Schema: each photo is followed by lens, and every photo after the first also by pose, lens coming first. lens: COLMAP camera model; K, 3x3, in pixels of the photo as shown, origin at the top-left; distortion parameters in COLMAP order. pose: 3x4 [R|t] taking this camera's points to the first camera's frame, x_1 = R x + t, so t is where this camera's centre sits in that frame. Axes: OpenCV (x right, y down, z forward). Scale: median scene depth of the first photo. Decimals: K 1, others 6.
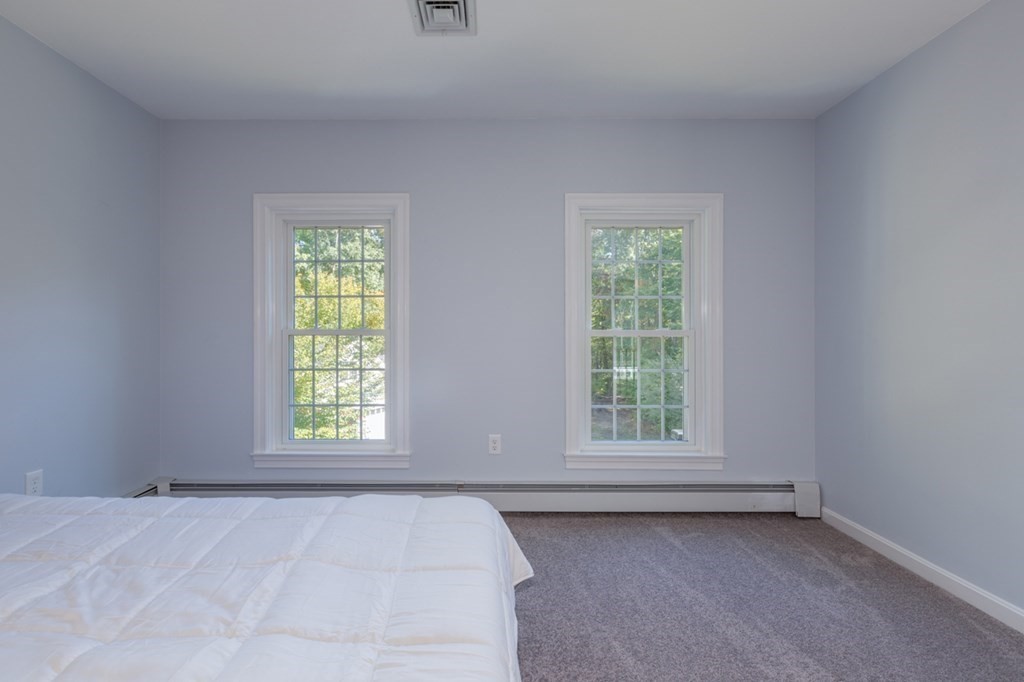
lens RADIAL K [[469.3, 0, 512.0], [0, 469.3, 341.0], [0, 0, 1]] dist [0.008028, 0.000240]
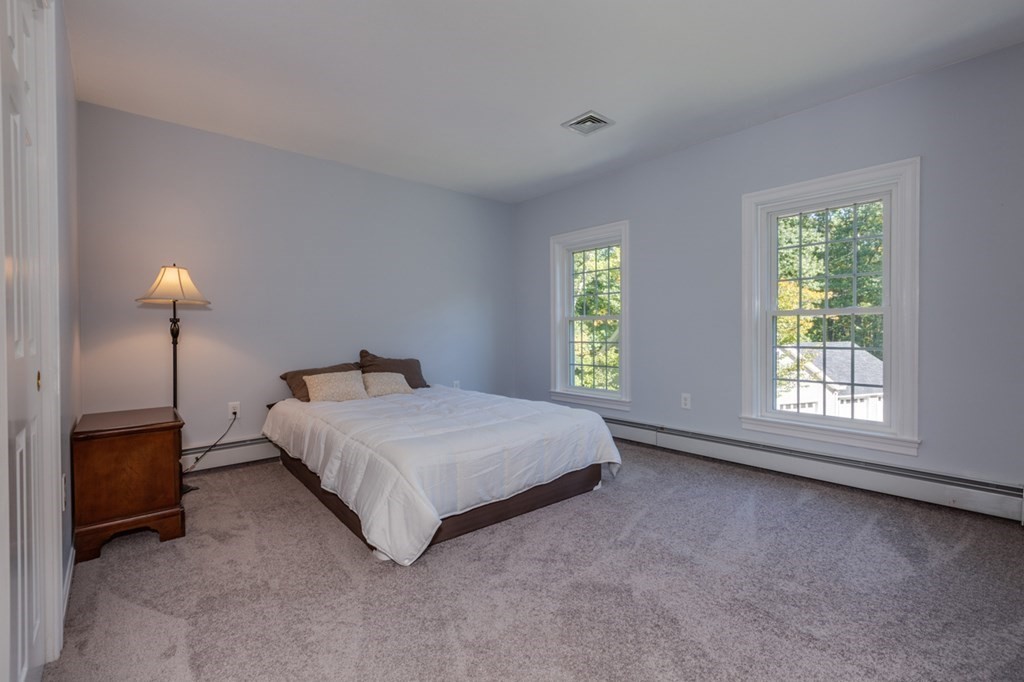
lens RADIAL K [[469.3, 0, 512.0], [0, 469.3, 341.0], [0, 0, 1]] dist [0.008028, 0.000240]
pose [[0.660536, 0.012321, -0.750693, 0.626282], [0.014560, 0.999467, 0.029216, 0.007652], [0.750653, -0.030229, 0.660005, -0.218667]]
